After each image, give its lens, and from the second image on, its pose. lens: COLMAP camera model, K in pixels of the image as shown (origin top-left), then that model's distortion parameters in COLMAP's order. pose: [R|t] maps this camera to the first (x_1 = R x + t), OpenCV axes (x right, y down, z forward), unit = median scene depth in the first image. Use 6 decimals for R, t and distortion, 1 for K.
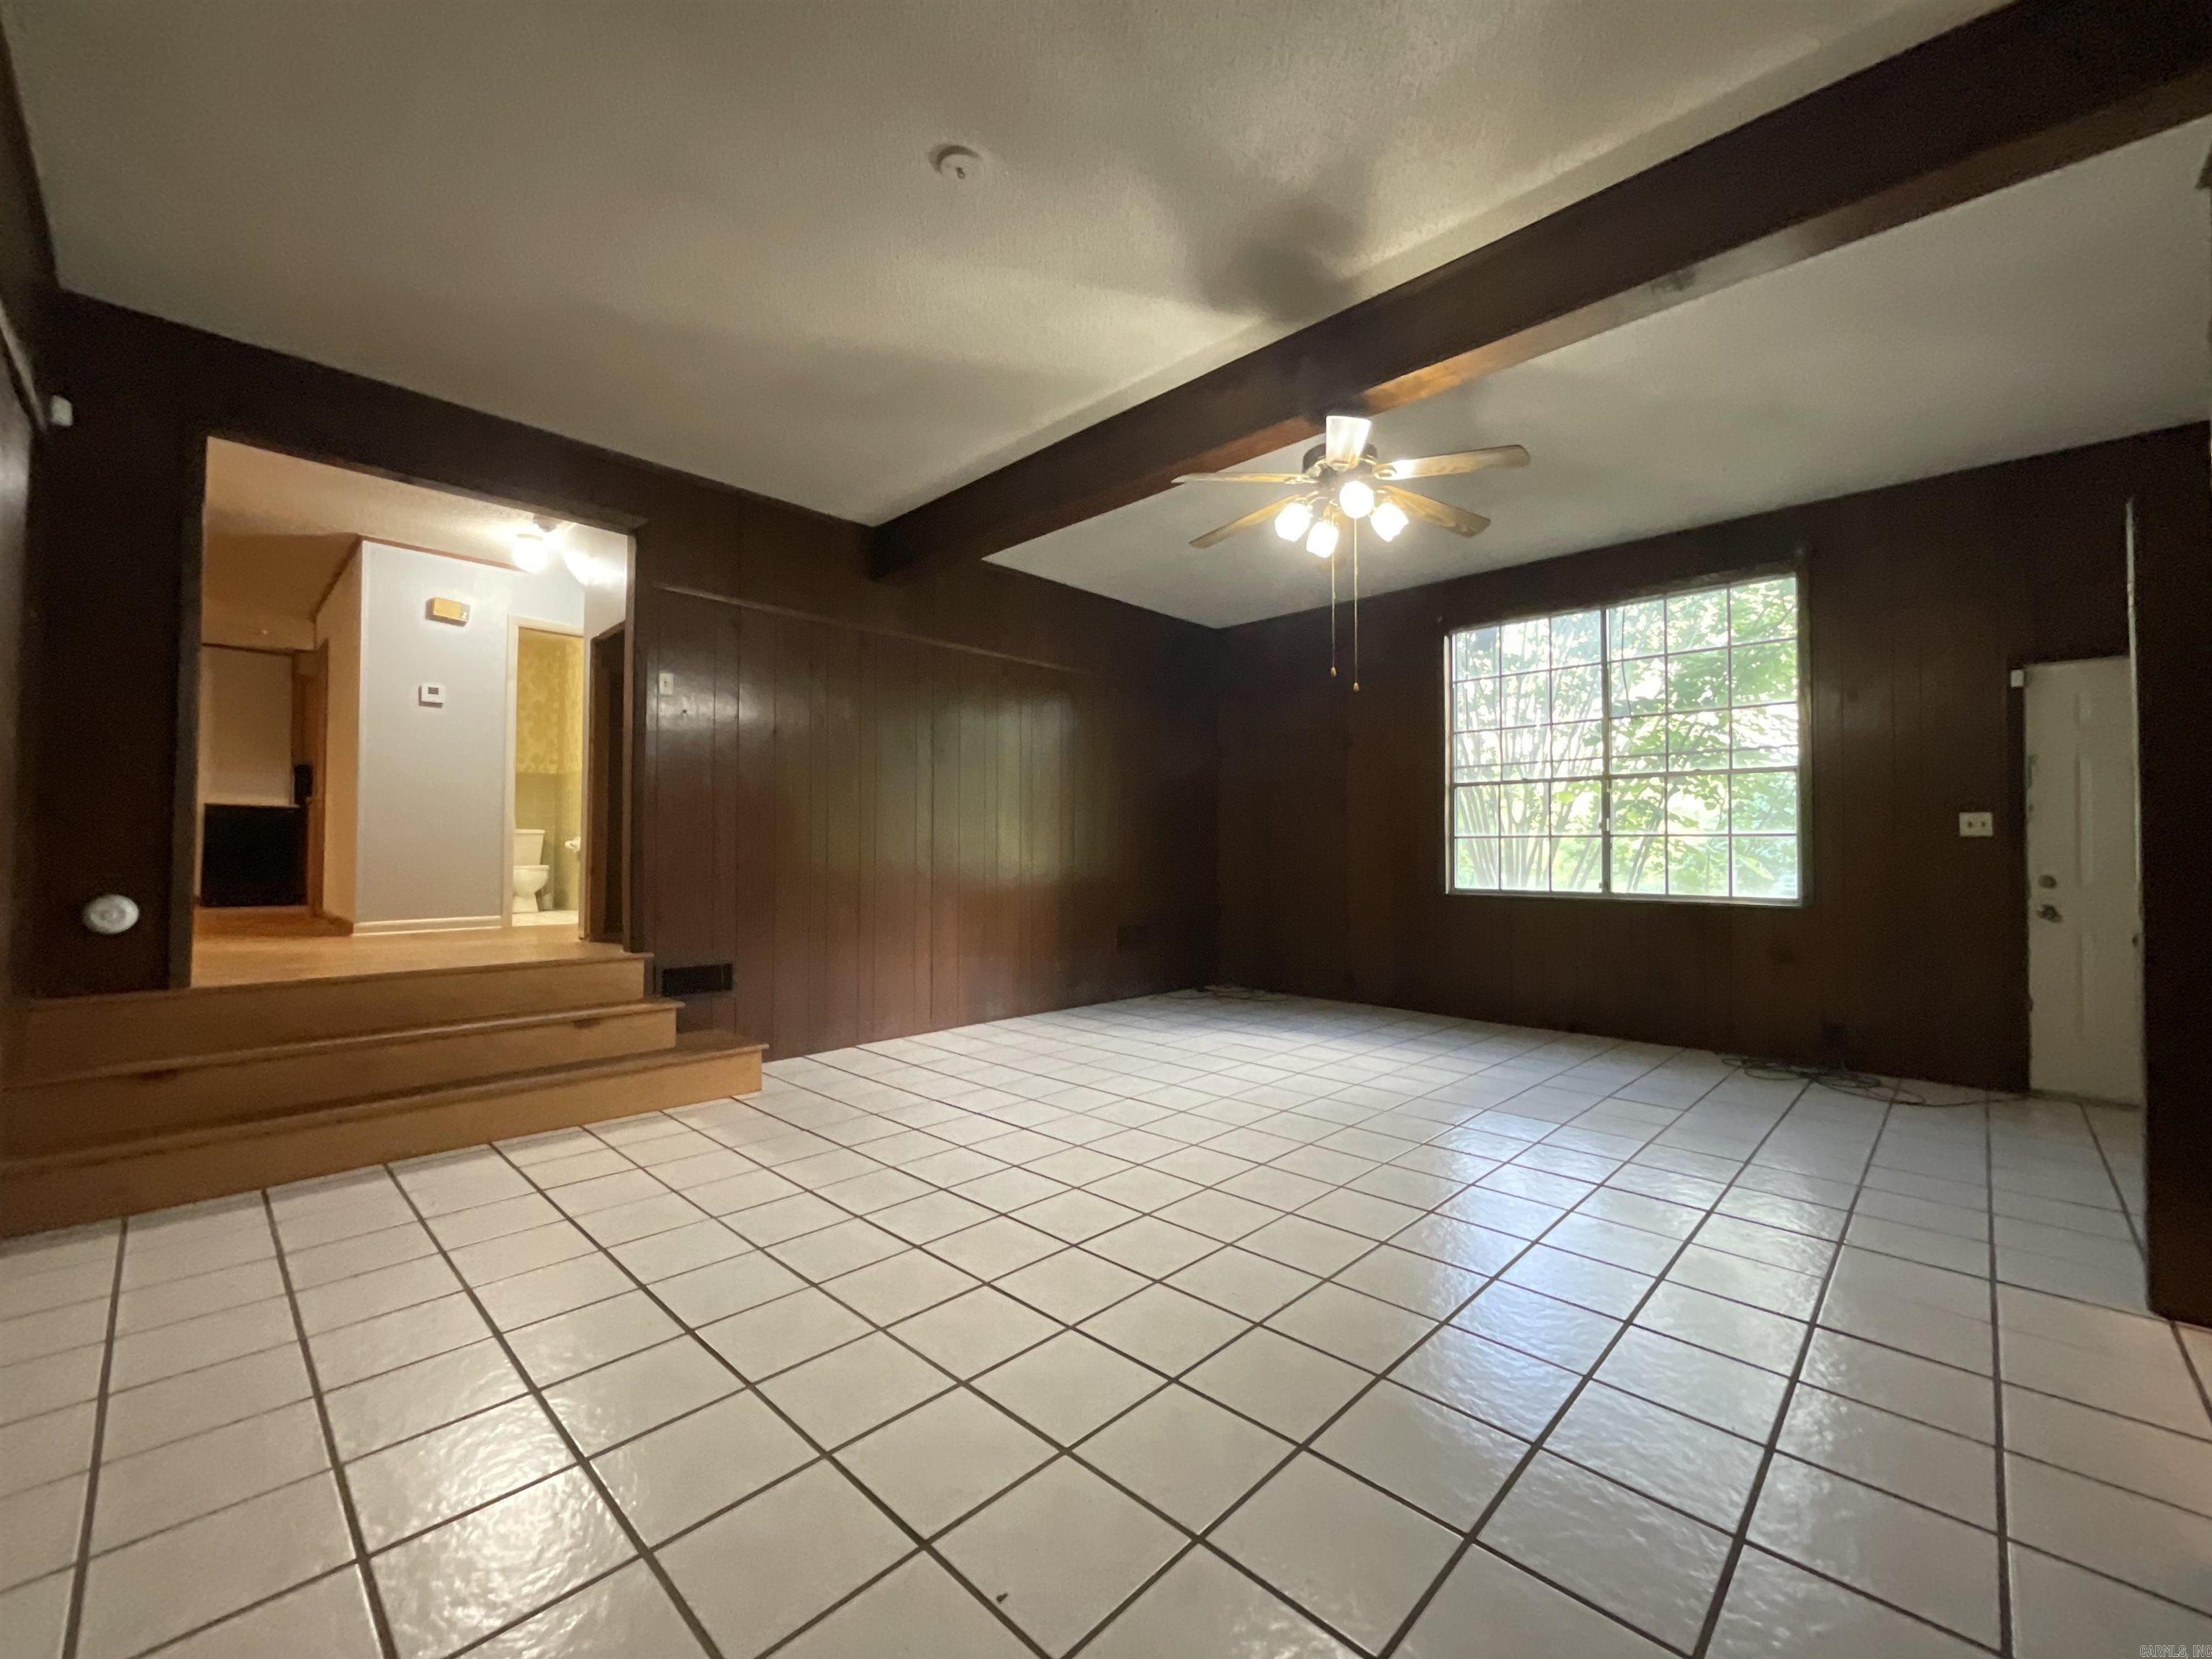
lens RADIAL K [[899.1, 0, 1103.0], [0, 899.1, 833.5], [0, 0, 1]] dist [-0.004503, 0.004385]
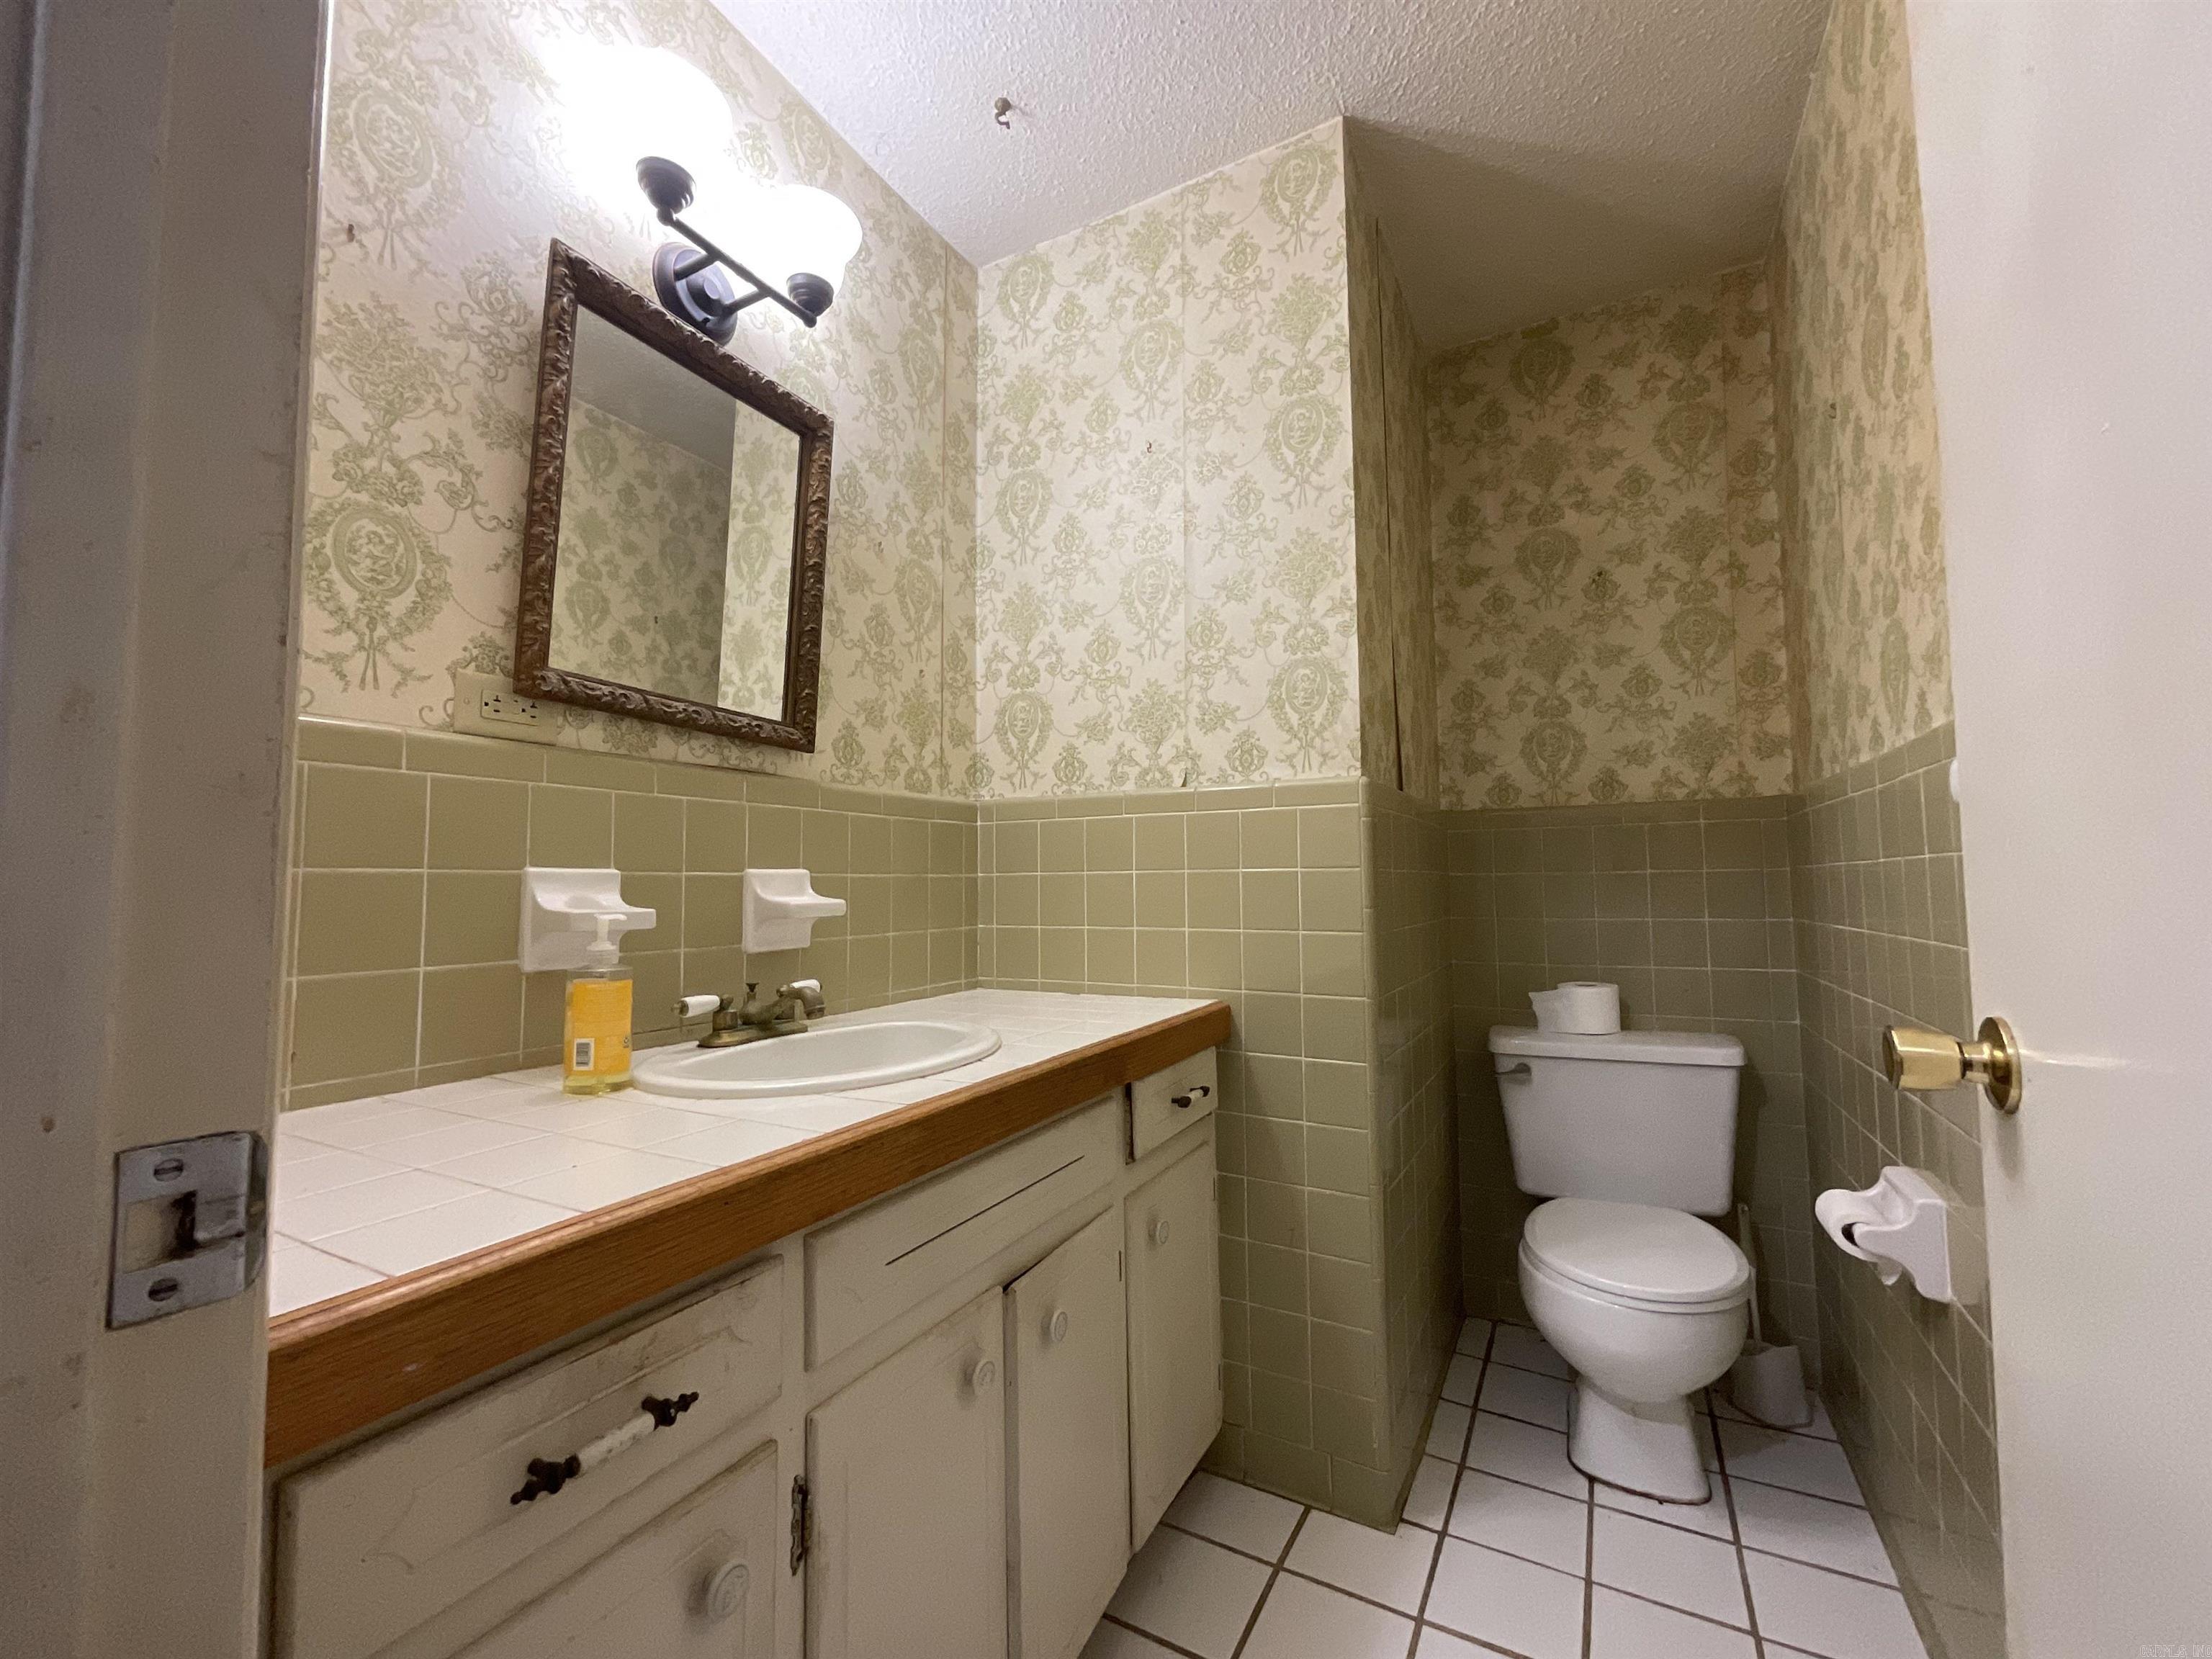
lens RADIAL K [[899.1, 0, 1105.6], [0, 899.1, 827.8], [0, 0, 1]] dist [-0.004503, 0.004385]
pose [[0.270265, -0.067392, -0.960424, -0.435130], [0.028335, 0.997672, -0.062032, -0.048367], [0.962369, -0.010449, 0.271545, 0.768607]]
